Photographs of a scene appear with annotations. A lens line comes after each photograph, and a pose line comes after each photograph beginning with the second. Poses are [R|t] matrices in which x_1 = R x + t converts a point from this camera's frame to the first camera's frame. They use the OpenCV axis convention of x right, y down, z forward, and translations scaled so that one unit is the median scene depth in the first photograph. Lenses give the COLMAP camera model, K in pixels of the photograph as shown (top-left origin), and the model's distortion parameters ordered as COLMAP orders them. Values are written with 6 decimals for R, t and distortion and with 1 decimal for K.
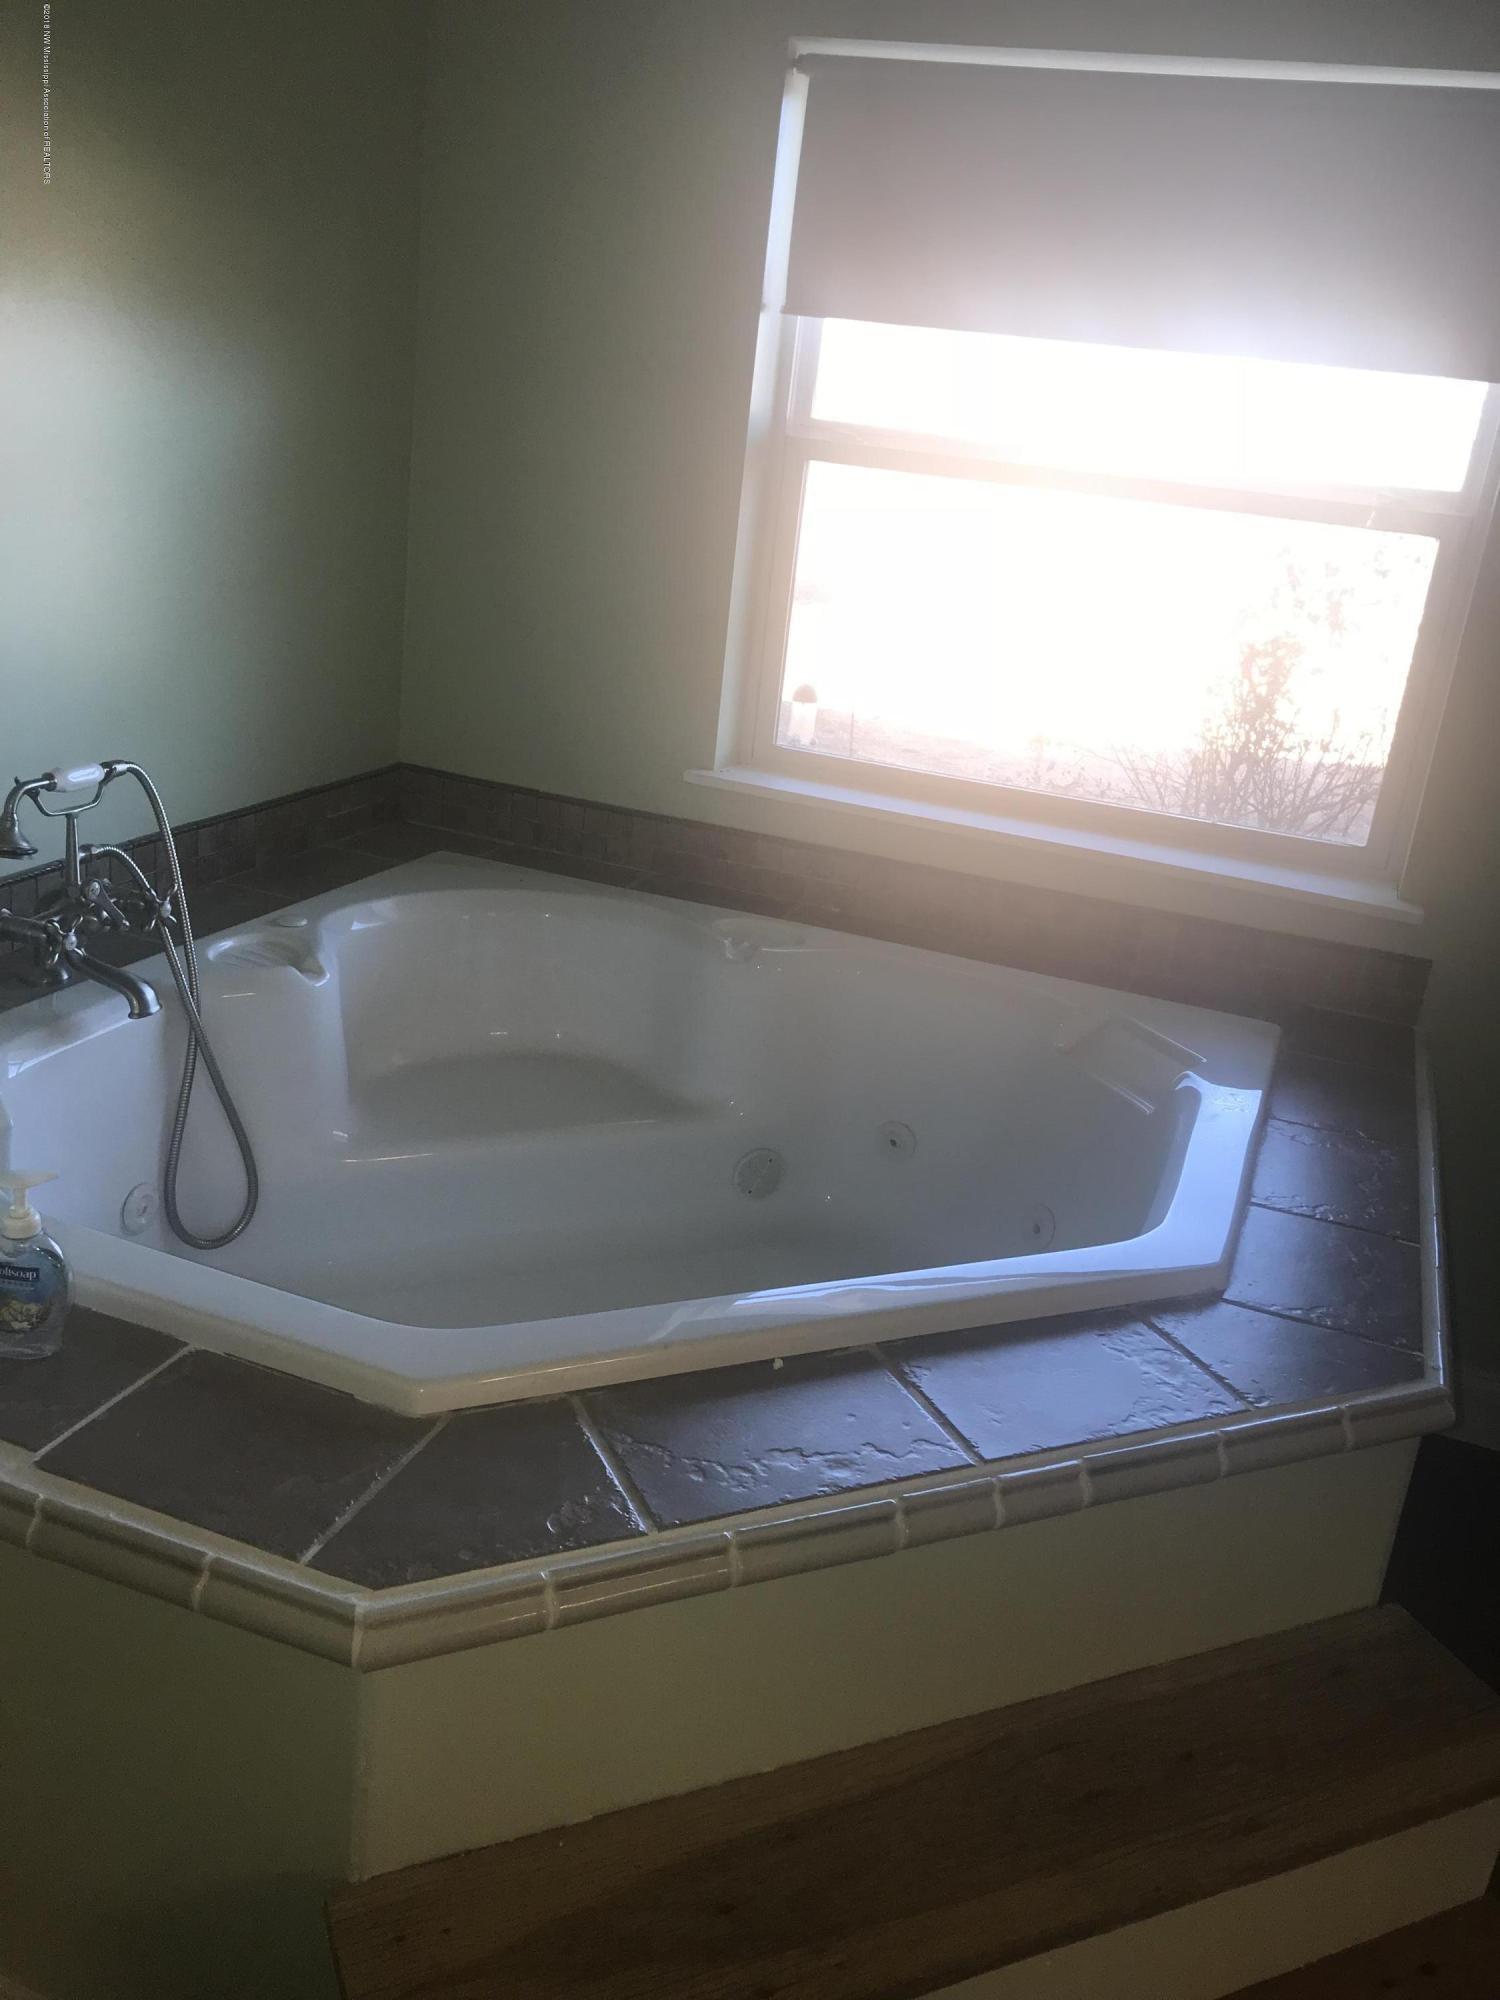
lens RADIAL K [[1624.0, 0, 833.6], [0, 1624.0, 988.0], [0, 0, 1]] dist [0.088120, -0.178906]
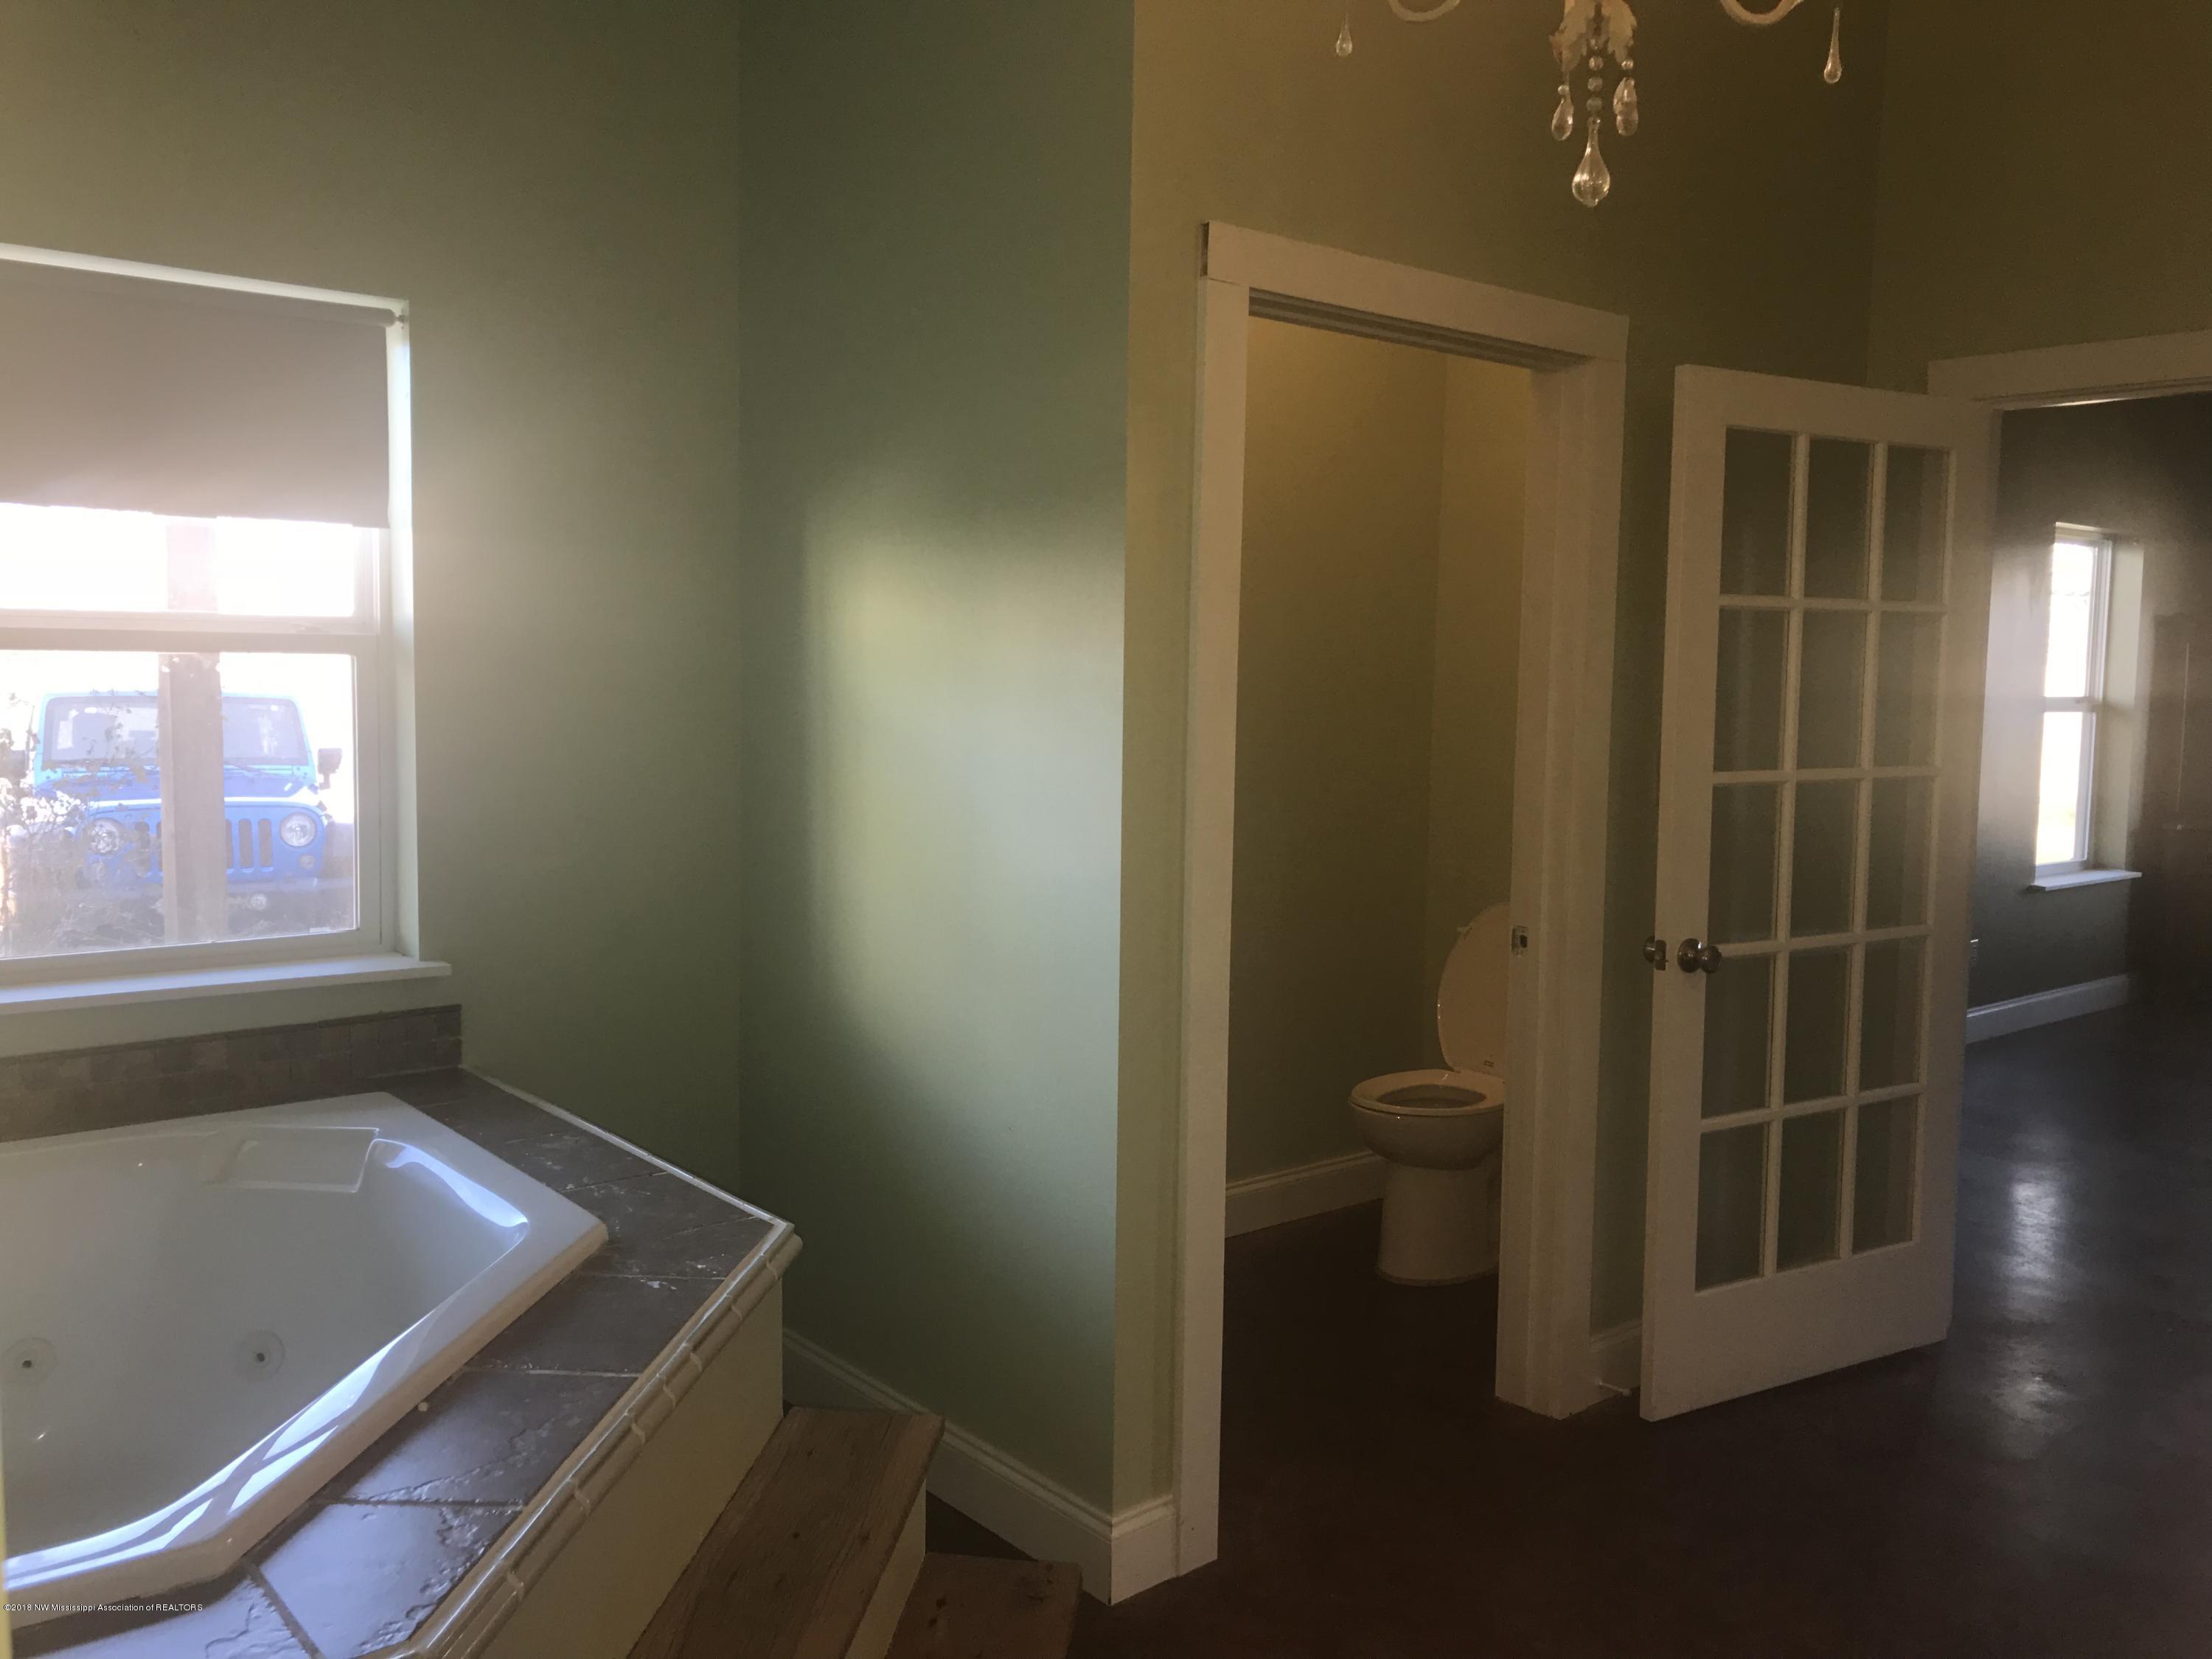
lens RADIAL K [[1800.5, 0, 1098.0], [0, 1800.5, 813.2], [0, 0, 1]] dist [0.013495, -0.006487]
pose [[0.513779, -0.178434, 0.839162, -0.477648], [0.322786, 0.946465, 0.003624, -0.004080], [-0.794884, 0.269008, 0.543870, -0.084754]]
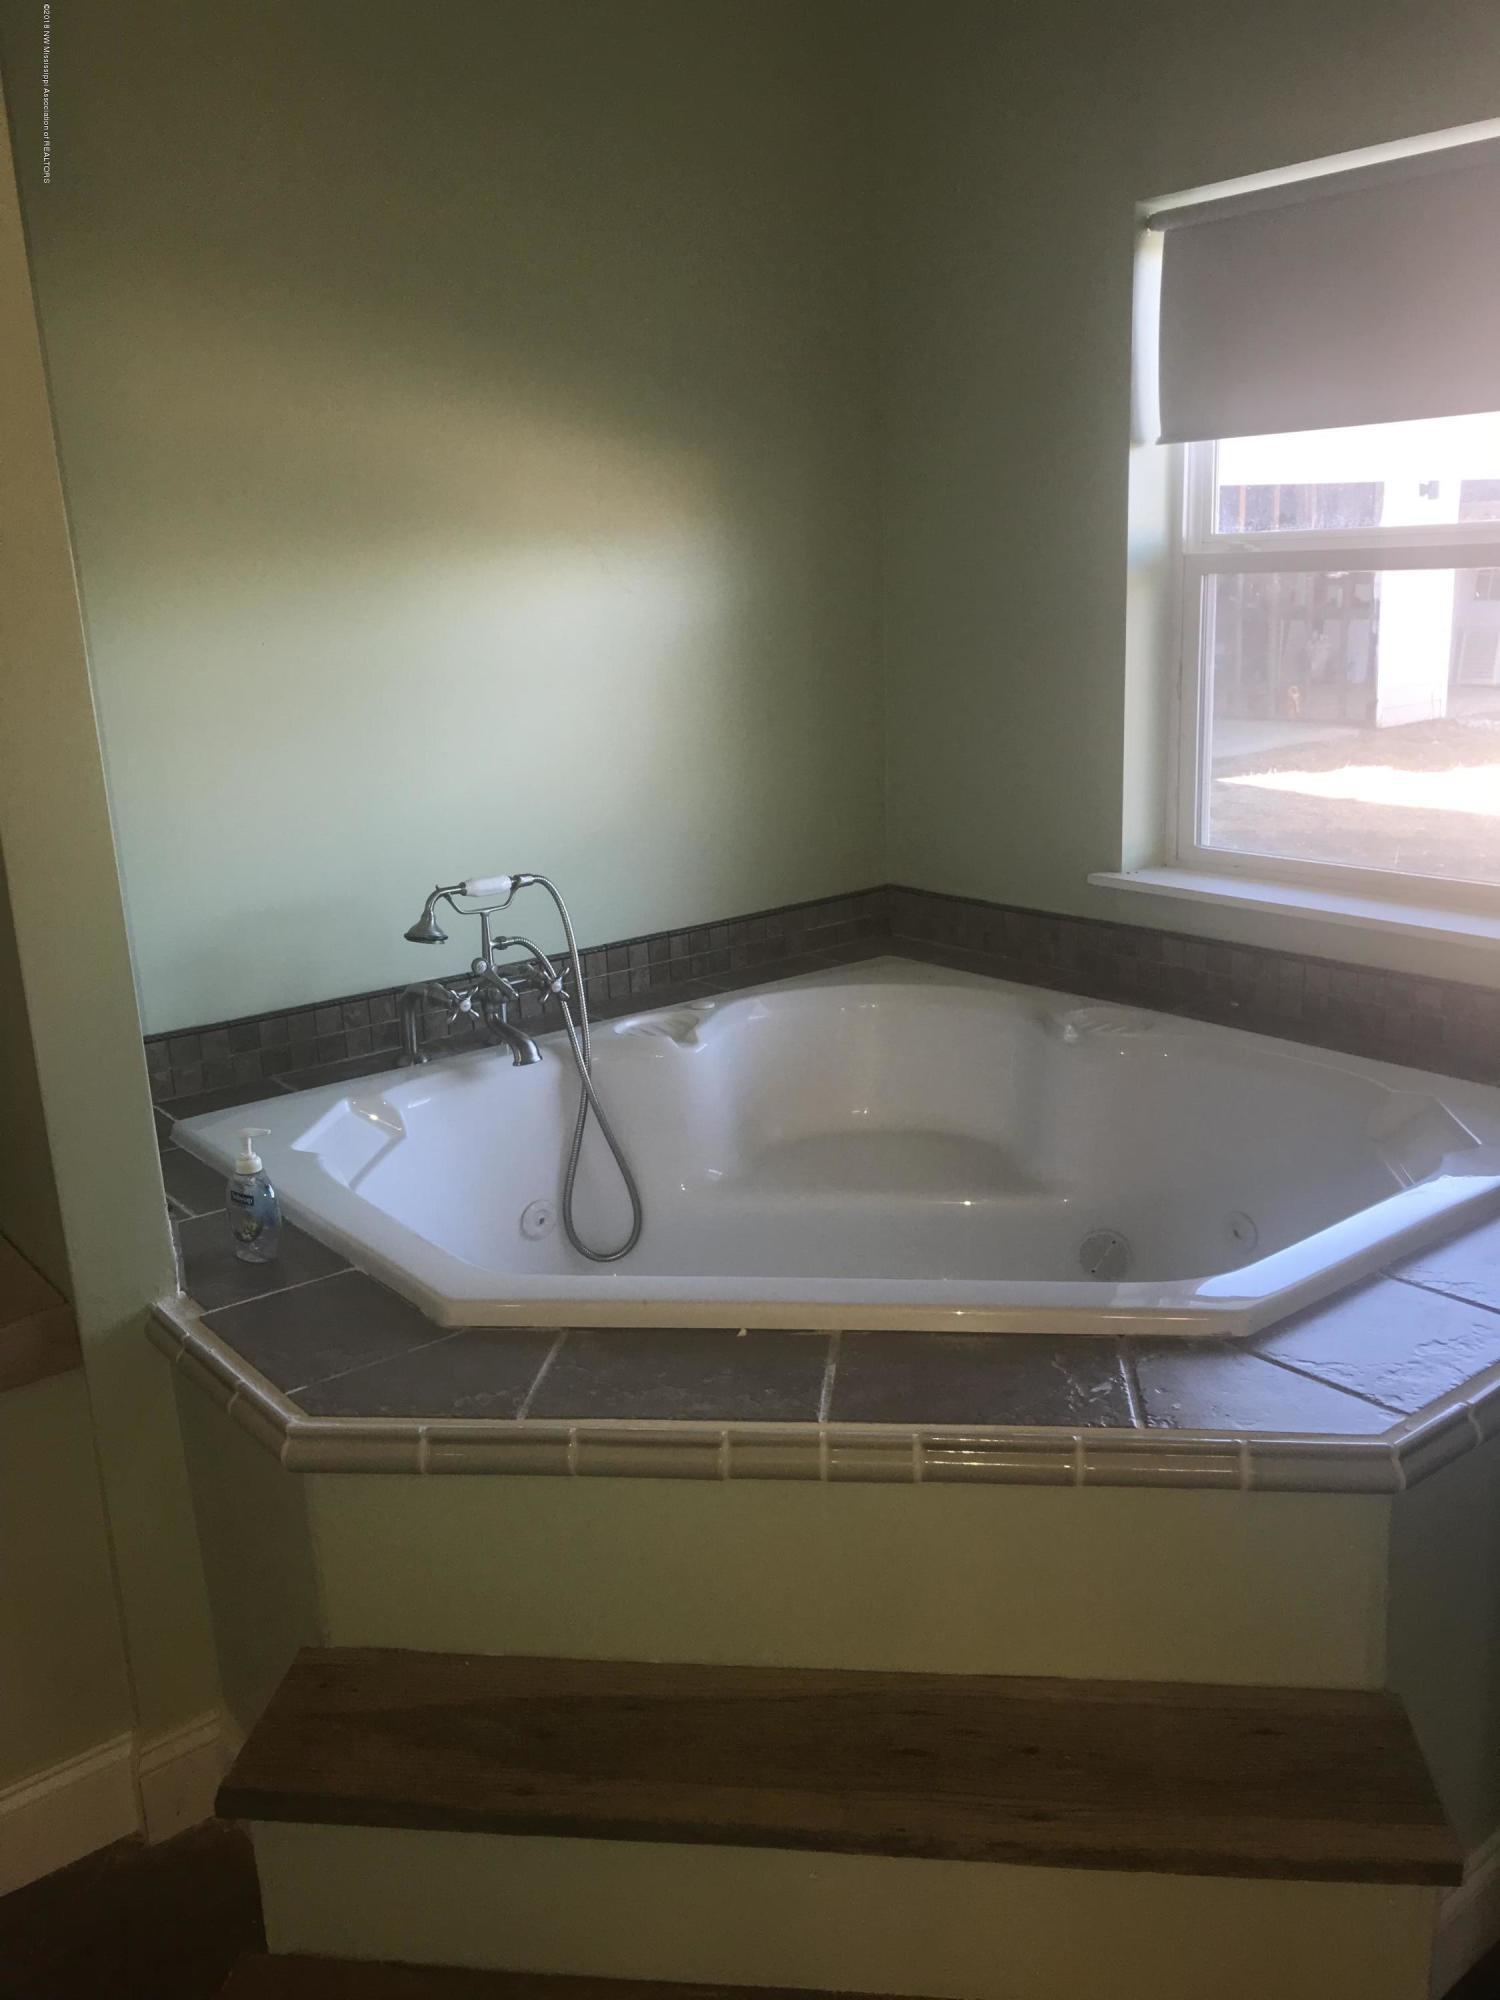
lens RADIAL K [[1627.9, 0, 787.0], [0, 1627.9, 986.2], [0, 0, 1]] dist [0.013495, -0.006487]
pose [[0.848435, -0.015388, -0.529076, 0.440754], [-0.038645, 0.995109, -0.090914, 0.063703], [0.527887, 0.097581, 0.843690, 0.008061]]
